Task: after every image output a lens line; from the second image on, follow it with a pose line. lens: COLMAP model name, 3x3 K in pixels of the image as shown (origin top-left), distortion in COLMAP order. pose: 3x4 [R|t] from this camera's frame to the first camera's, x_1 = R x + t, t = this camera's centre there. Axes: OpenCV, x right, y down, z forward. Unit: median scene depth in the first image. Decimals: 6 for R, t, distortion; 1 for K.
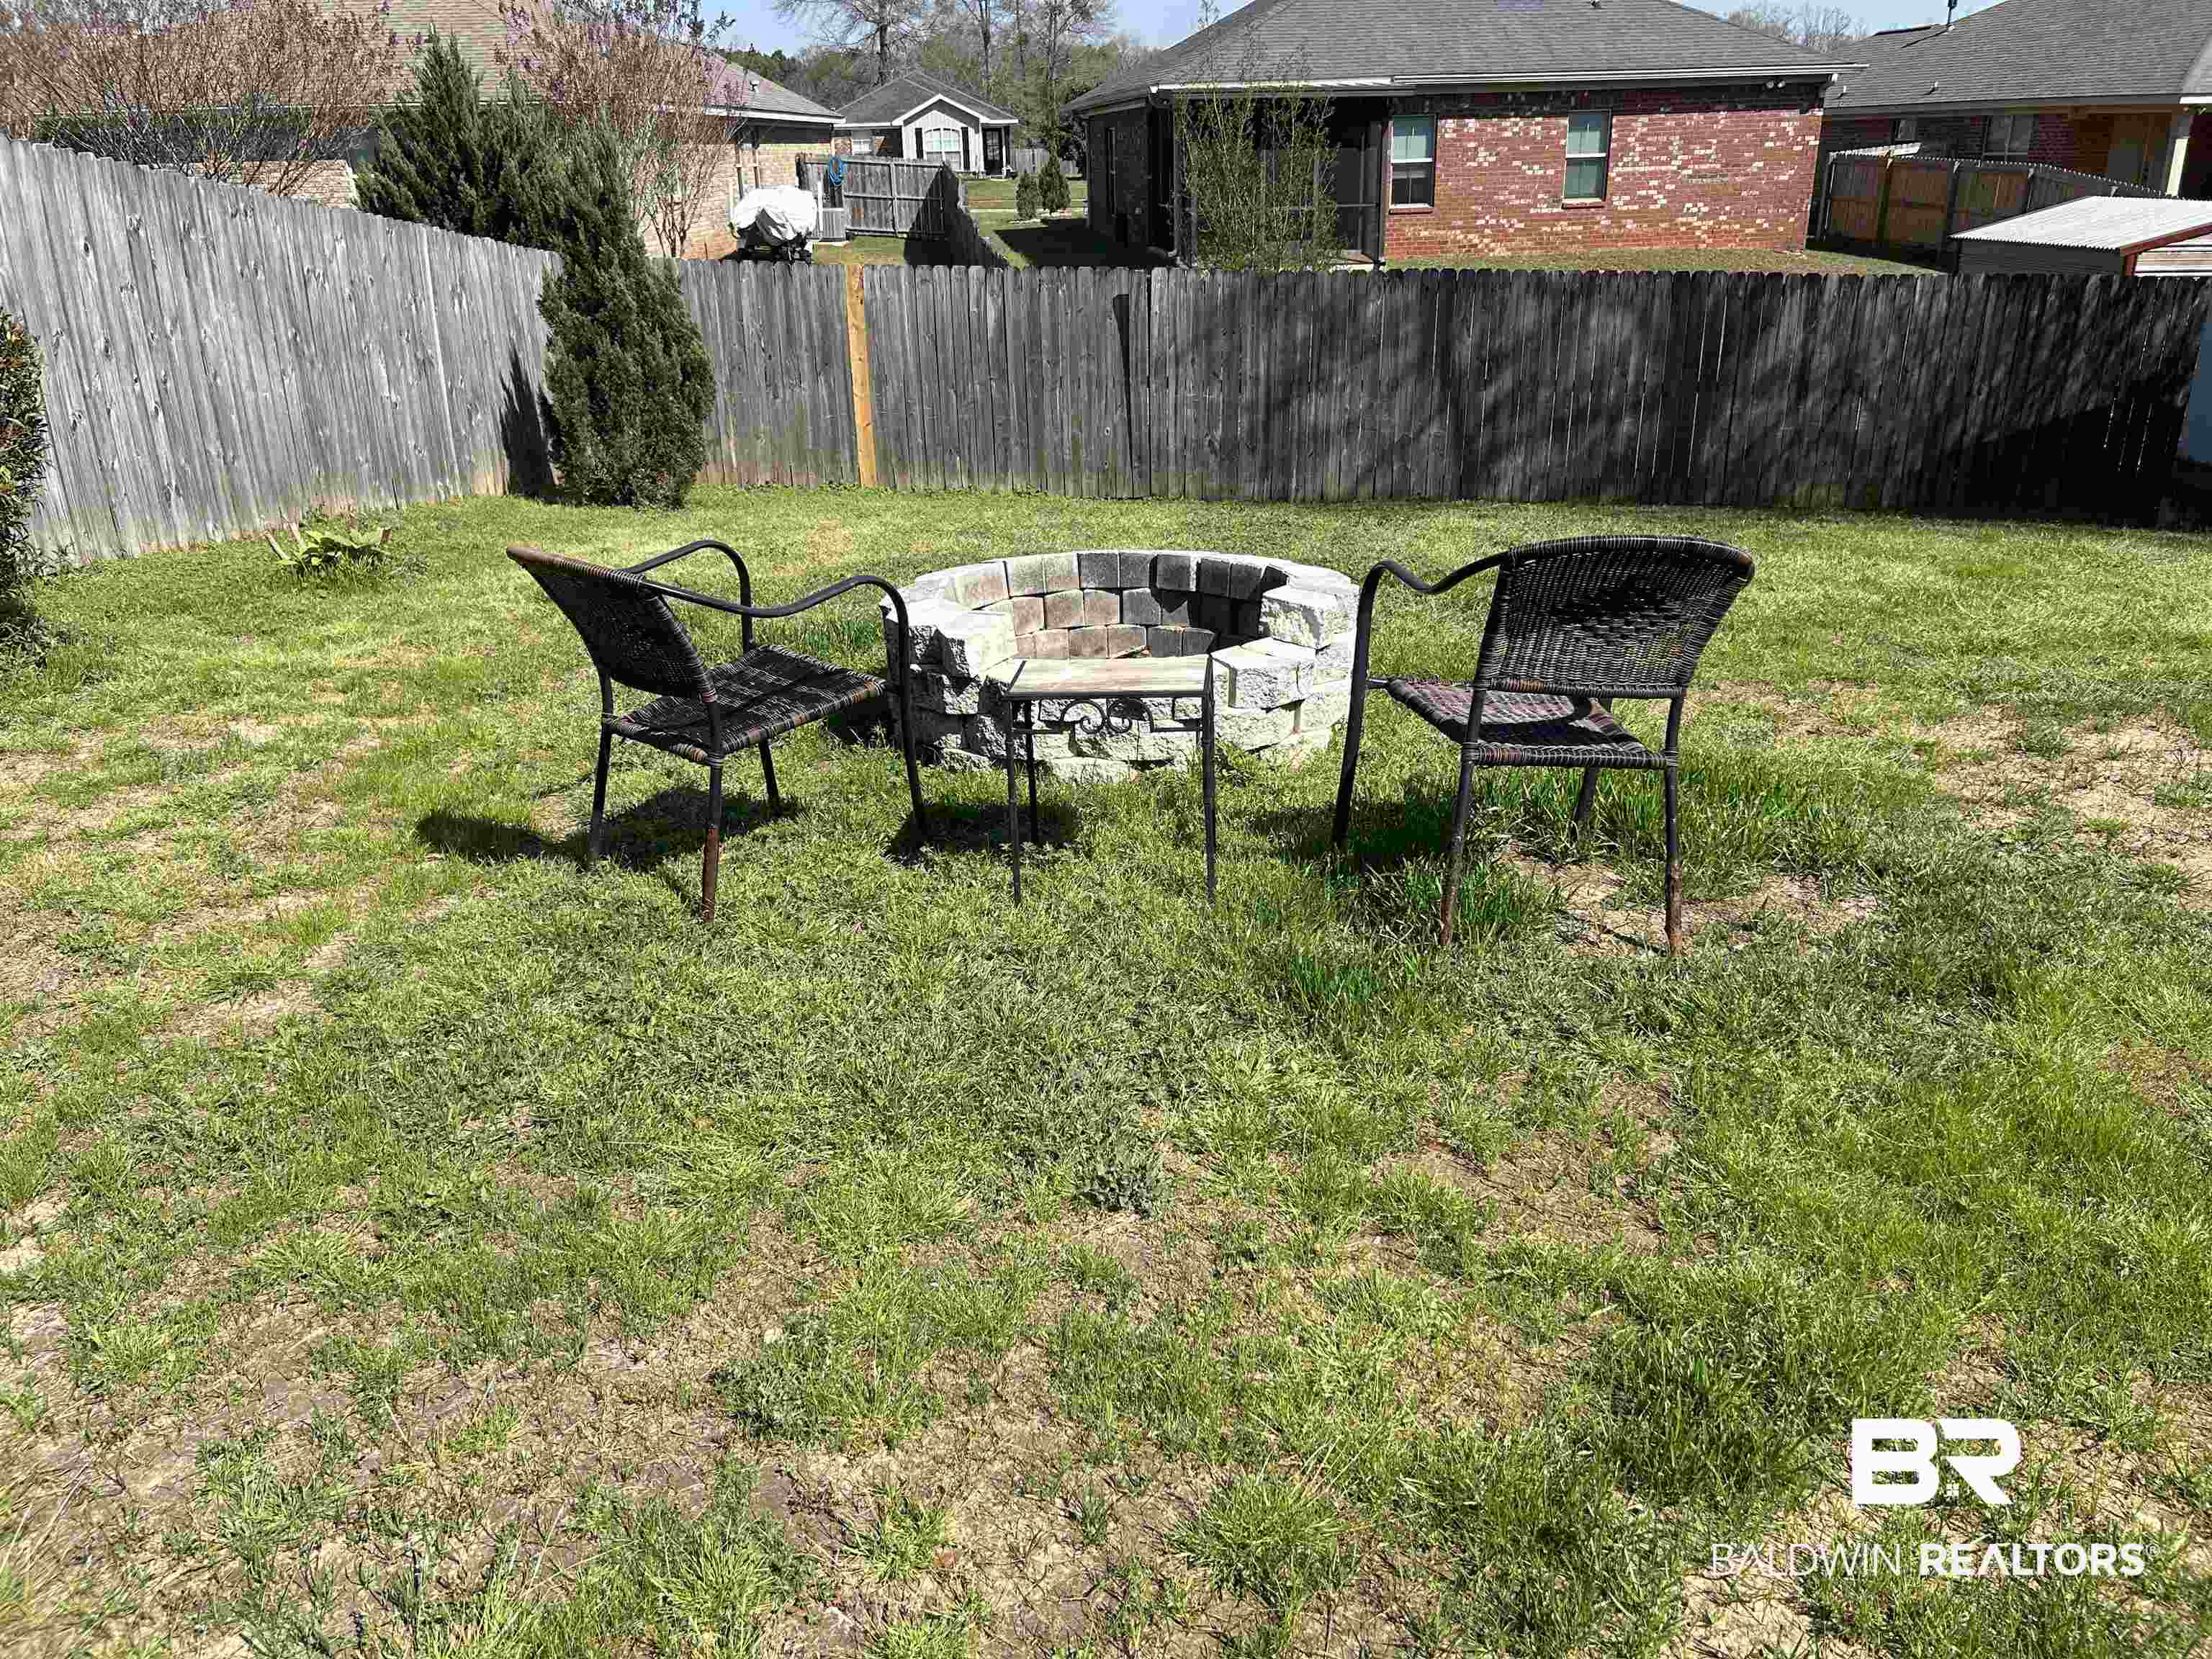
lens RADIAL K [[1662.3, 0, 1112.5], [0, 1662.3, 799.5], [0, 0, 1]] dist [0.034814, -0.049526]
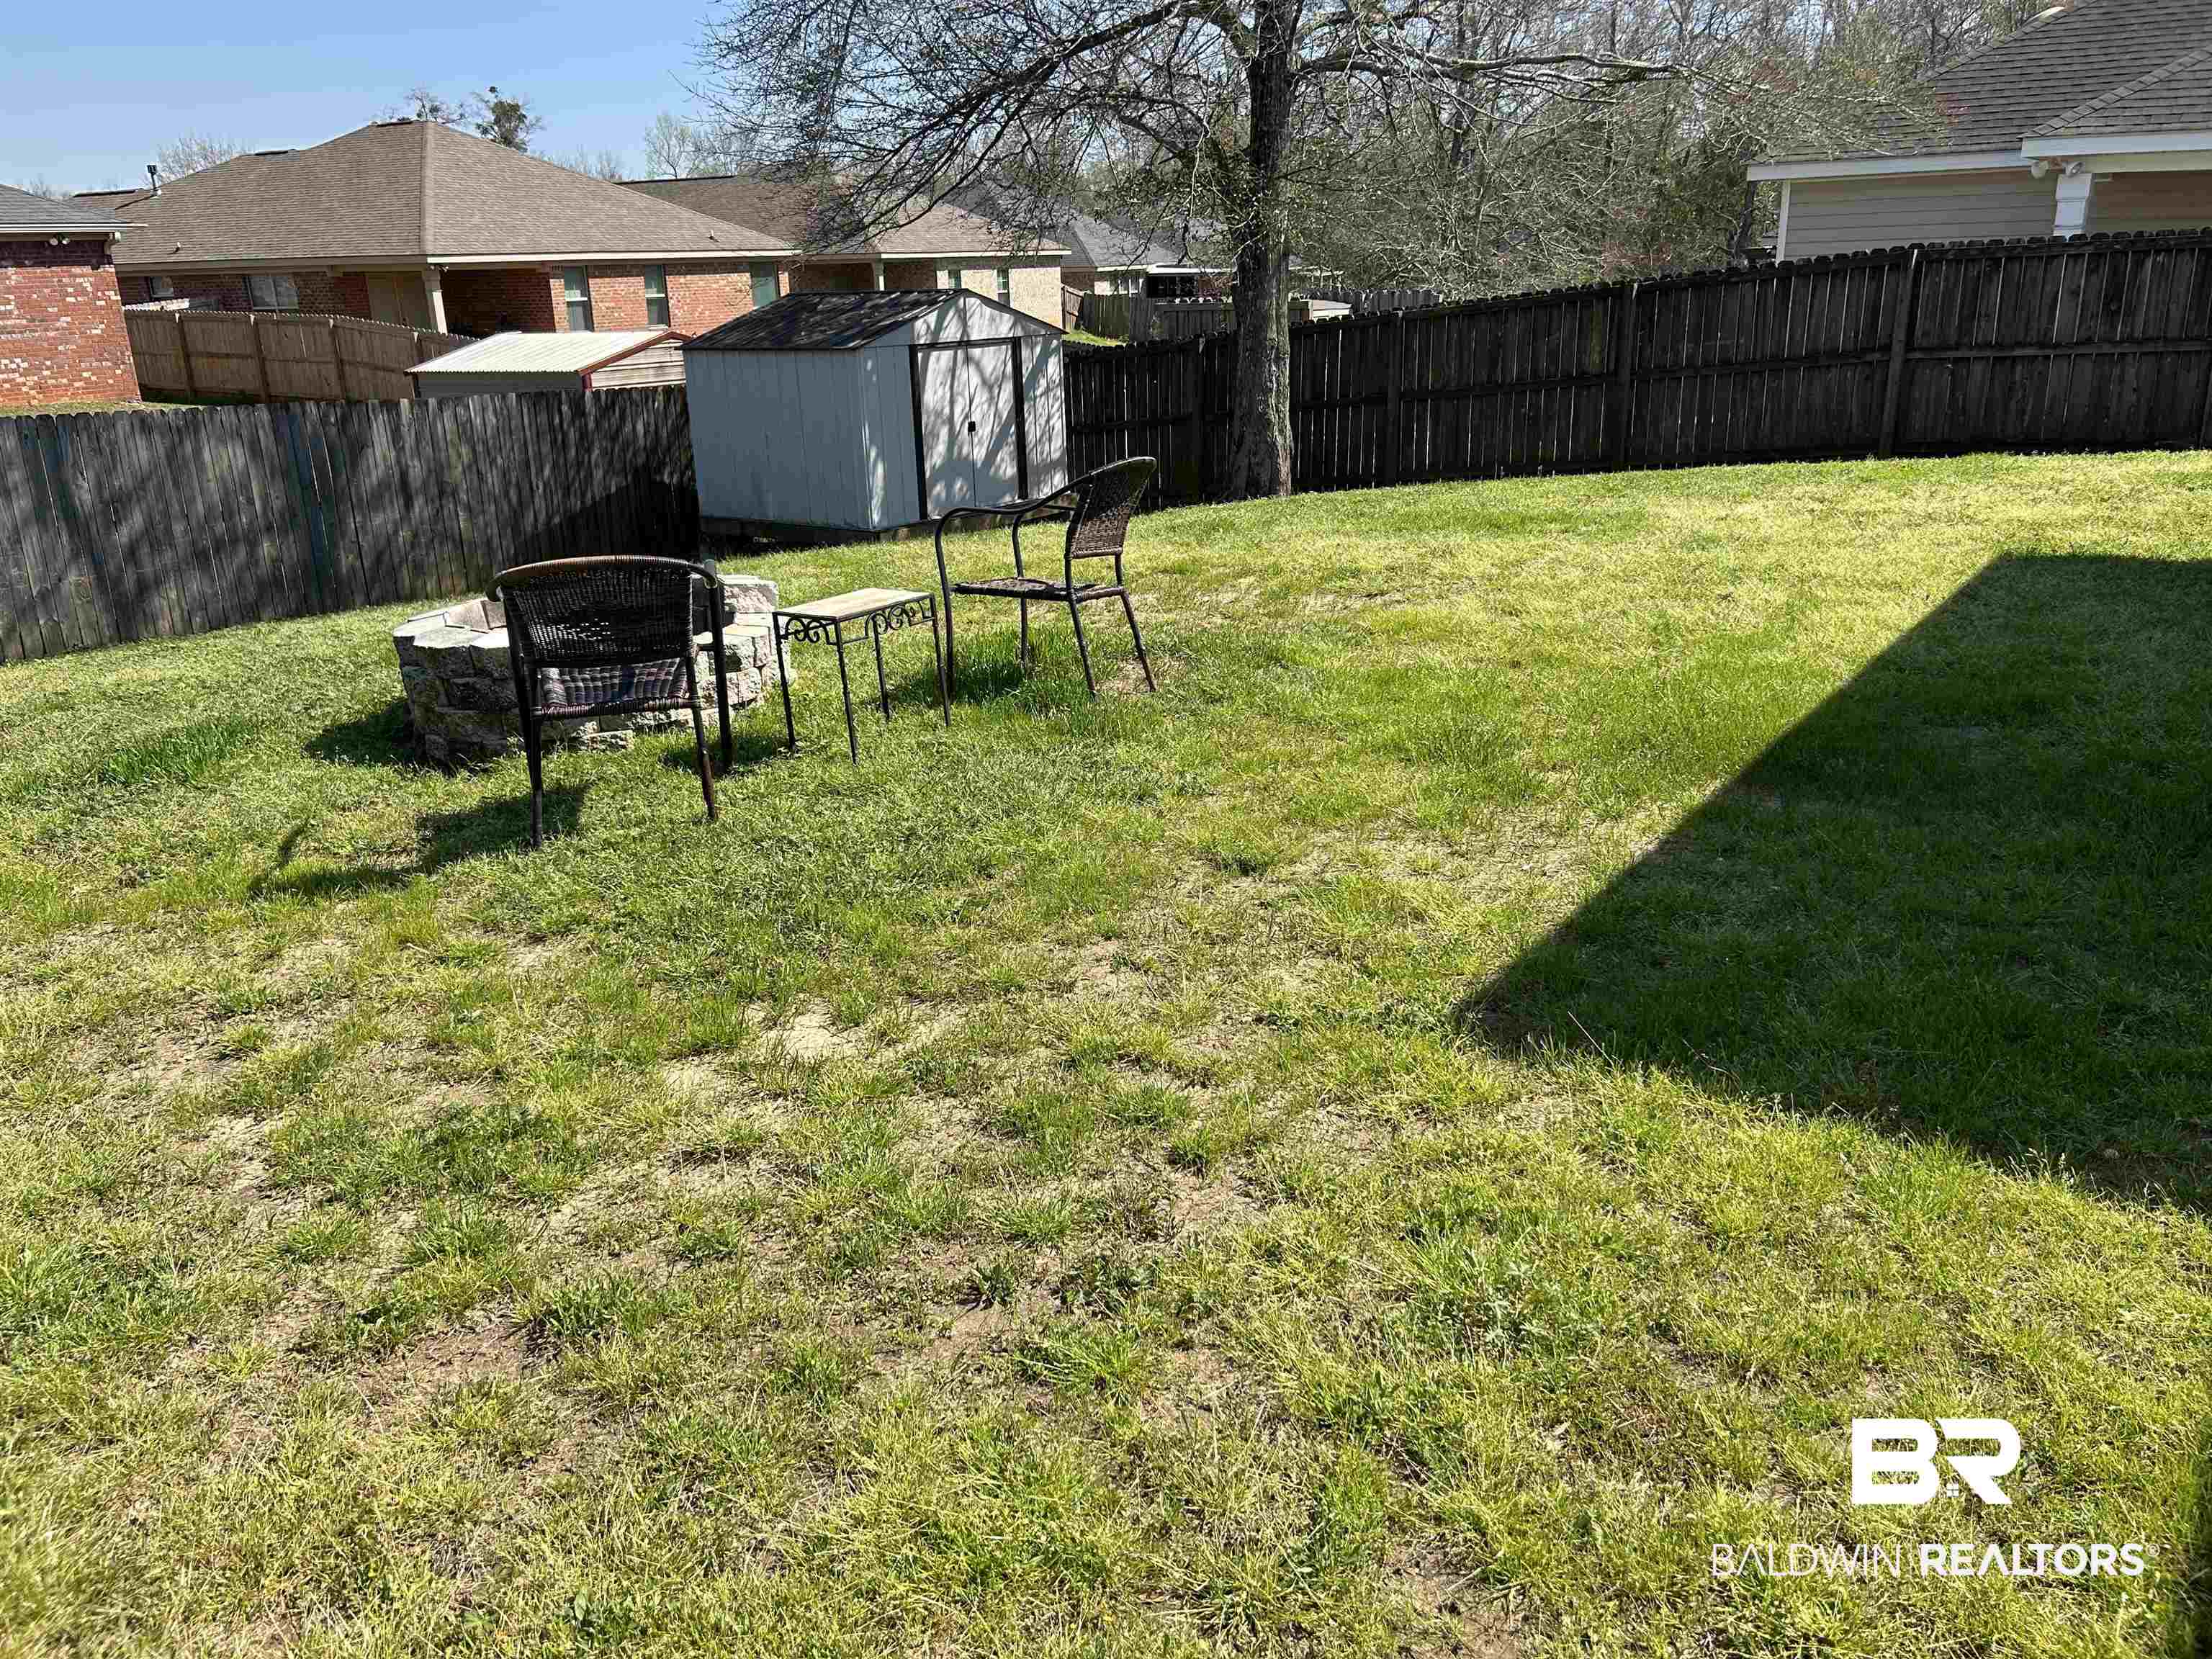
lens RADIAL K [[1662.3, 0, 1112.5], [0, 1662.3, 799.5], [0, 0, 1]] dist [0.034814, -0.049526]
pose [[0.545248, -0.244919, 0.801698, -0.282210], [0.313204, 0.946626, 0.076180, 0.013346], [-0.777566, 0.209558, 0.592855, -0.009824]]
